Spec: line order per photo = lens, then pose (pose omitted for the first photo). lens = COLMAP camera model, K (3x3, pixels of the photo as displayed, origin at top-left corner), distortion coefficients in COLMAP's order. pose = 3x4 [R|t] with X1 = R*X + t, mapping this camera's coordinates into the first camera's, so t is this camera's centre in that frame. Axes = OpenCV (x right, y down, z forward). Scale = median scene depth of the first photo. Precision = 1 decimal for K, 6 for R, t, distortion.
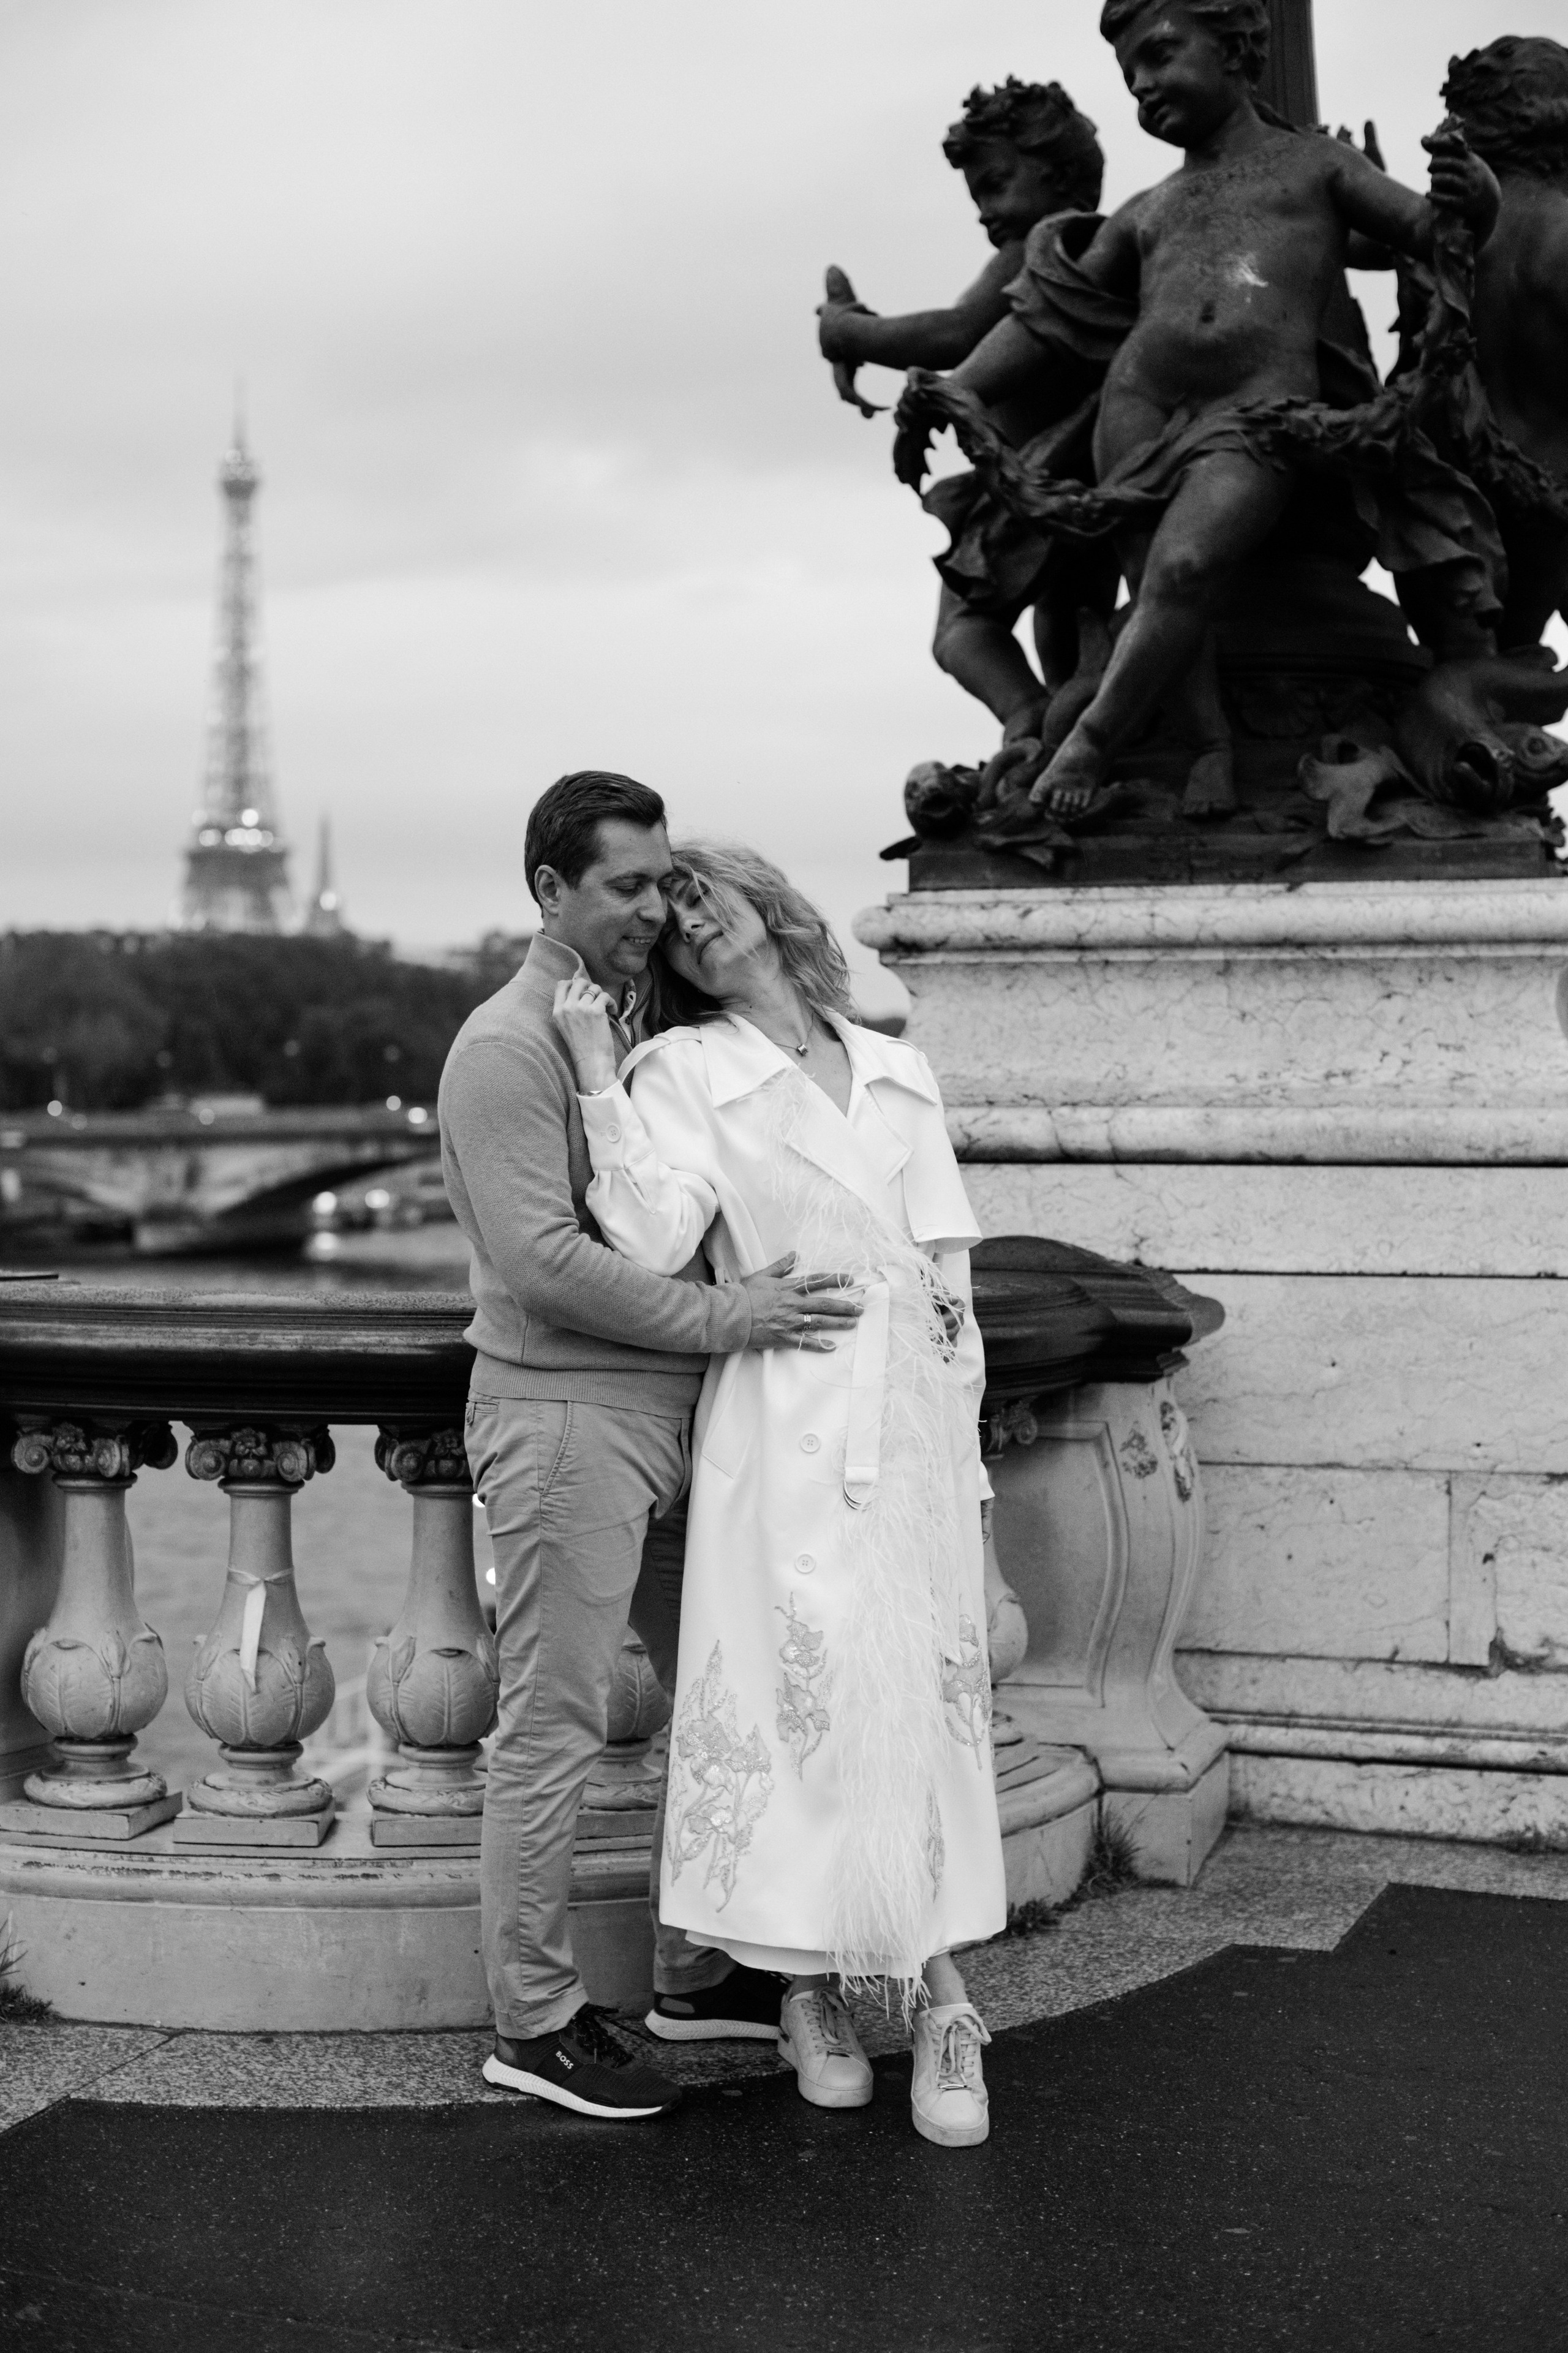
lens RADIAL K [[3460.8, 0, 784.0], [0, 3460.8, 1176.5], [0, 0, 1]] dist [-0.178310, 0.412656]
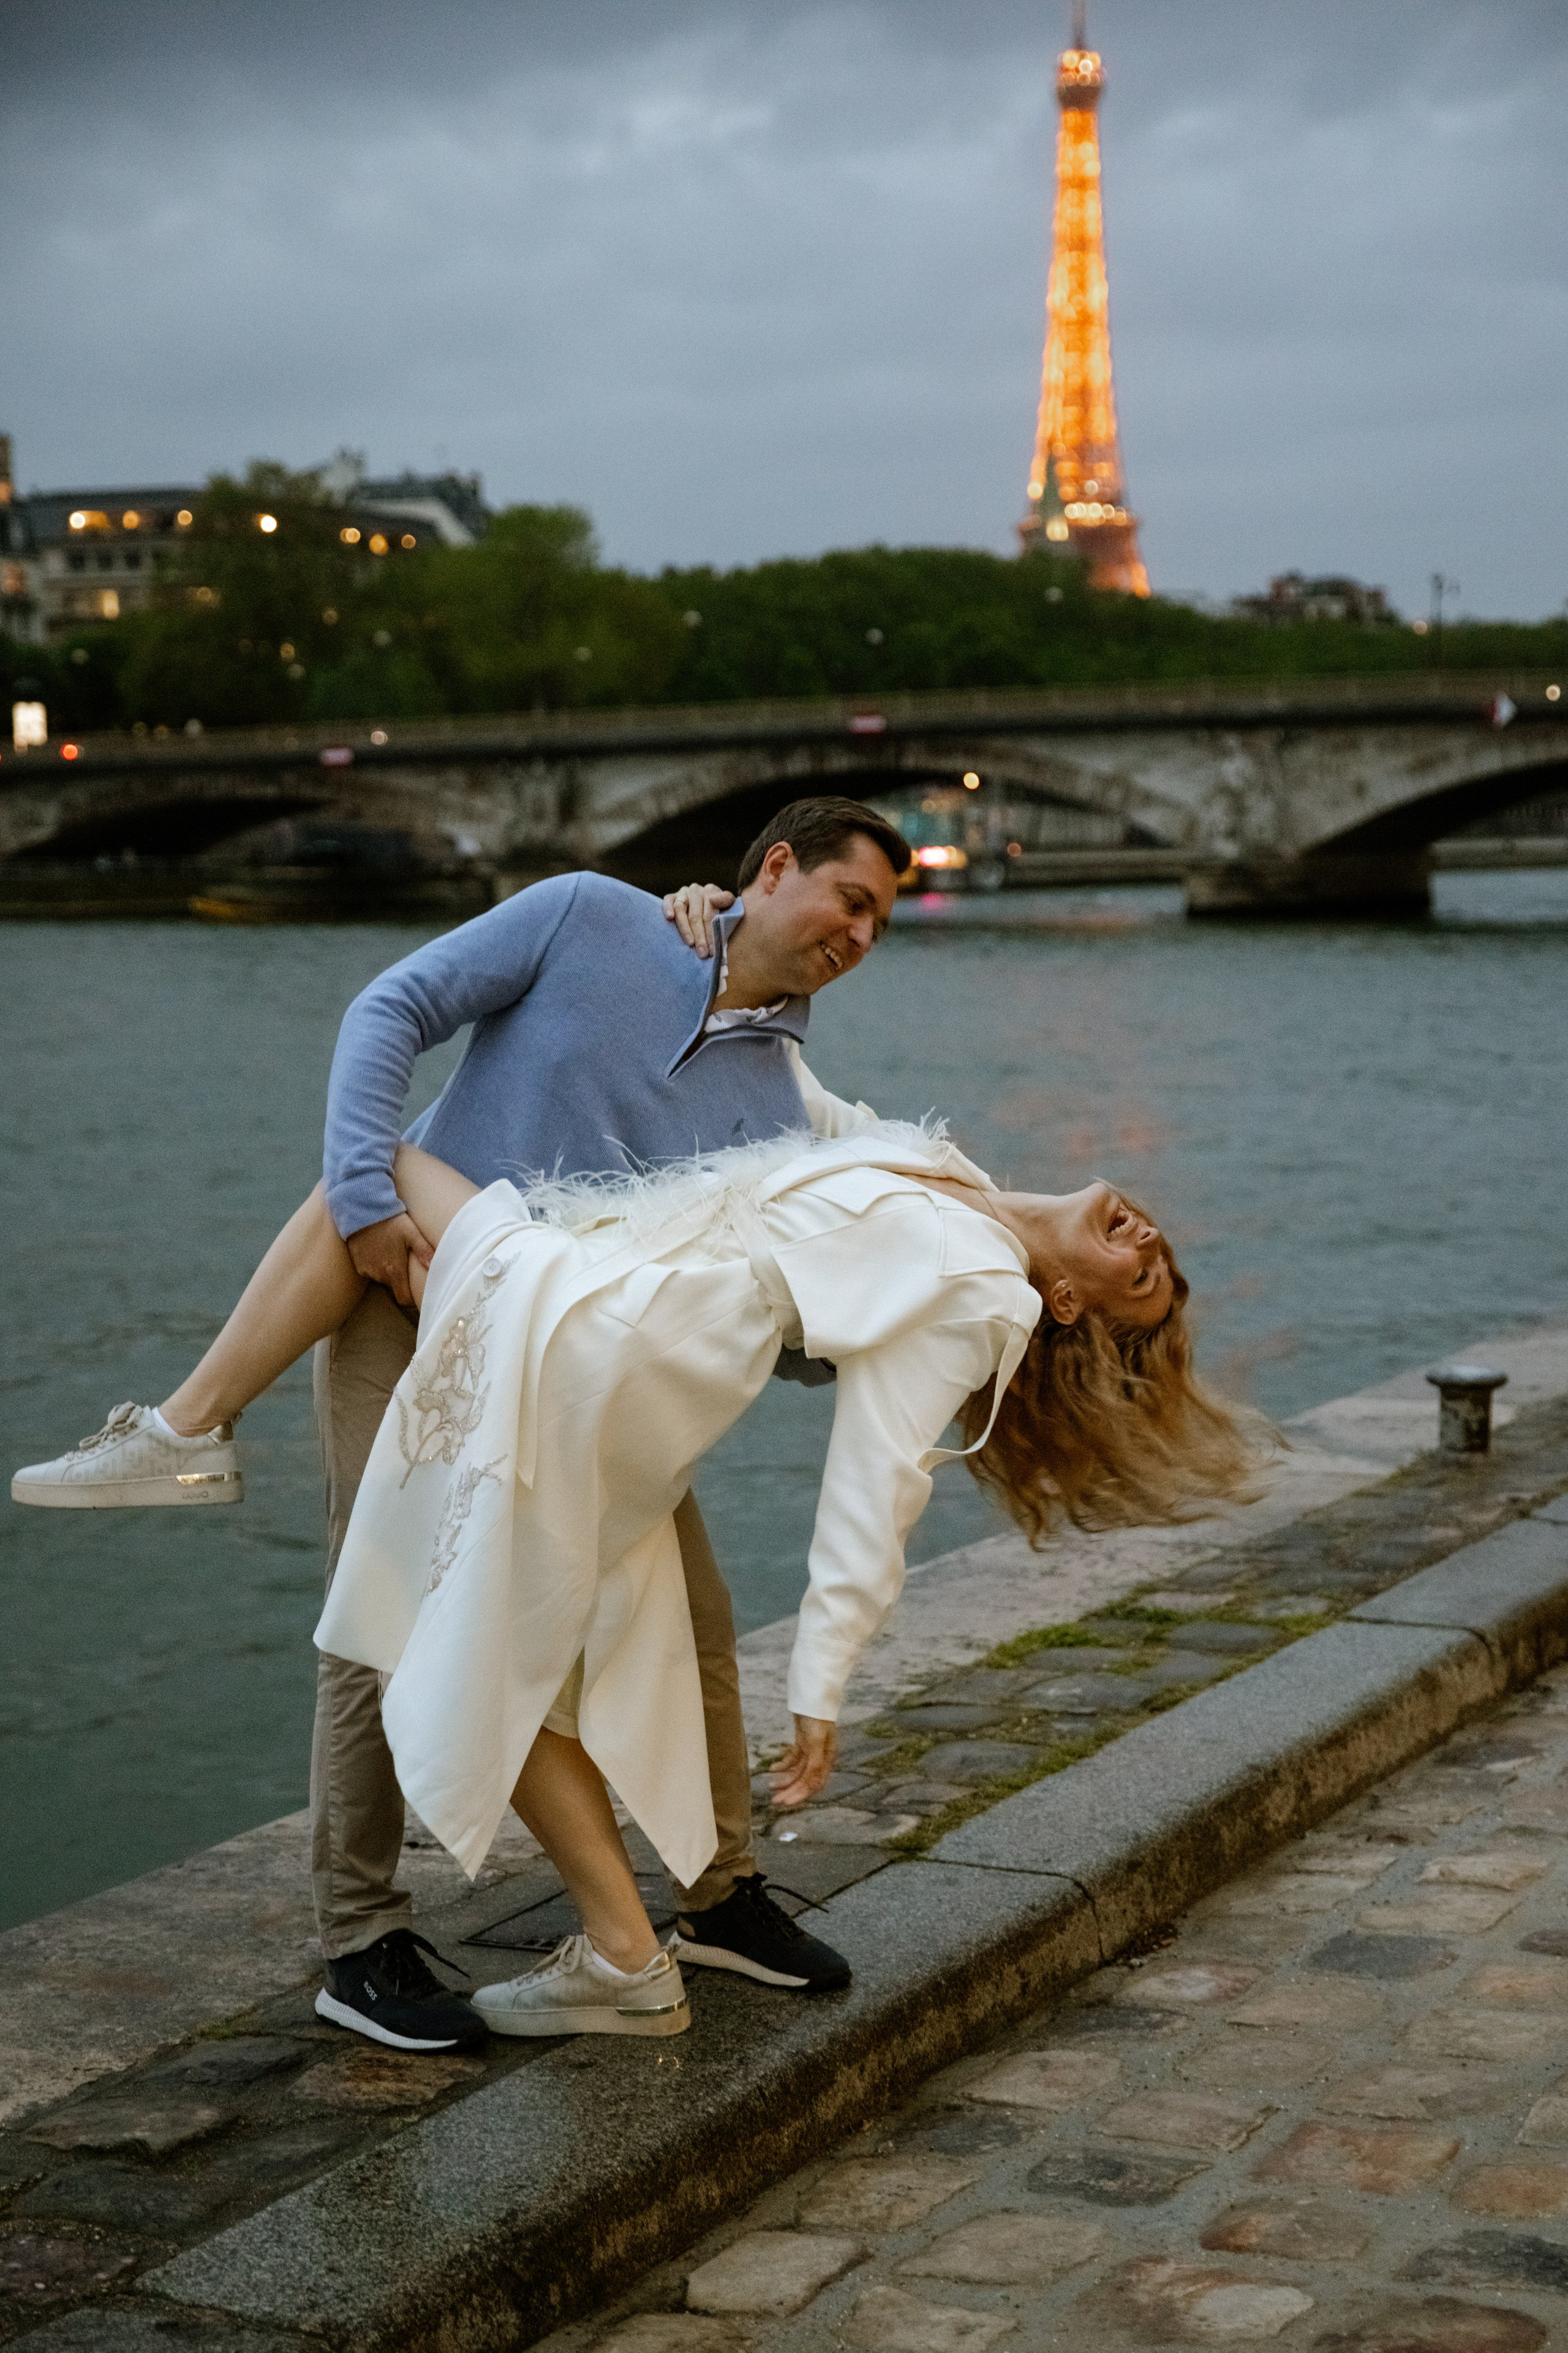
lens RADIAL K [[3531.7, 0, 842.6], [0, 3531.7, 1314.0], [0, 0, 1]] dist [0.048765, 0.125688]
pose [[0.966850, 0.024389, -0.254177, 2.435140], [0.004026, 0.993848, 0.110678, 0.789105], [0.255312, -0.108032, 0.960804, 9.196700]]
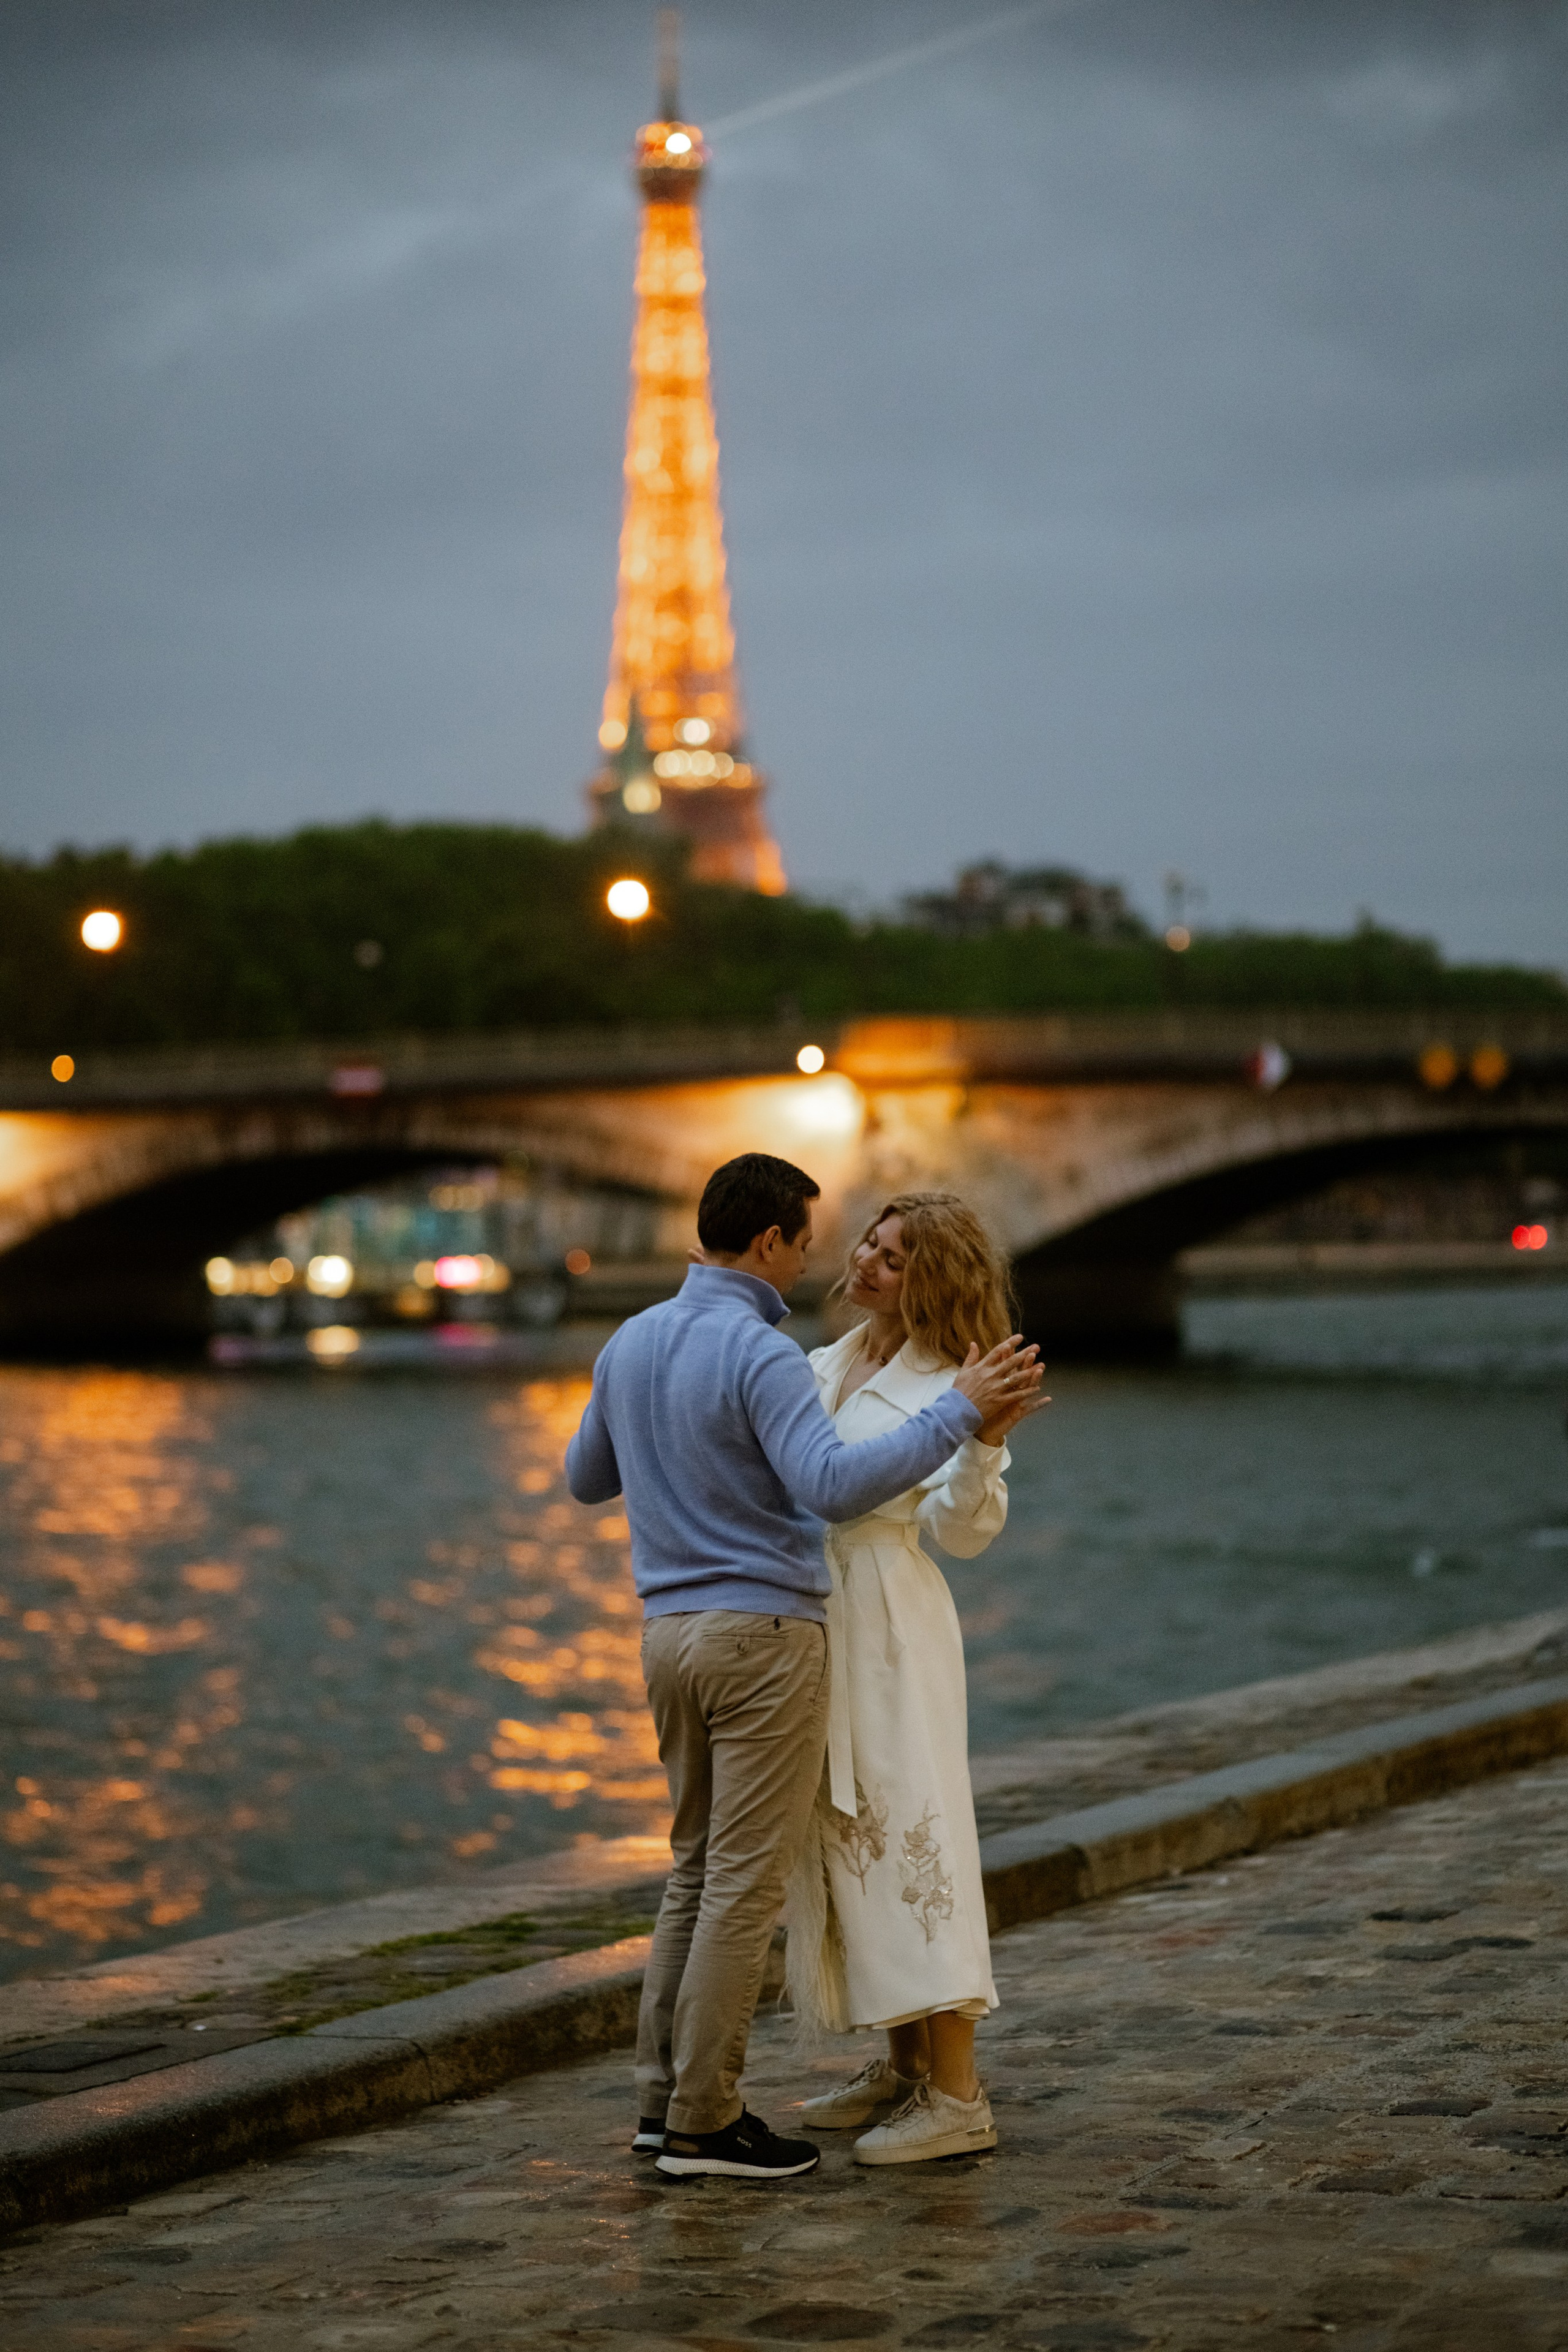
lens RADIAL K [[5427.4, 0, 784.0], [0, 5427.4, 1176.0], [0, 0, 1]] dist [-0.047737, -1.055450]
pose [[0.984830, -0.013187, -0.173017, 2.679238], [0.007229, 0.999360, -0.035022, 0.800707], [0.173369, 0.033240, 0.984296, 8.376148]]
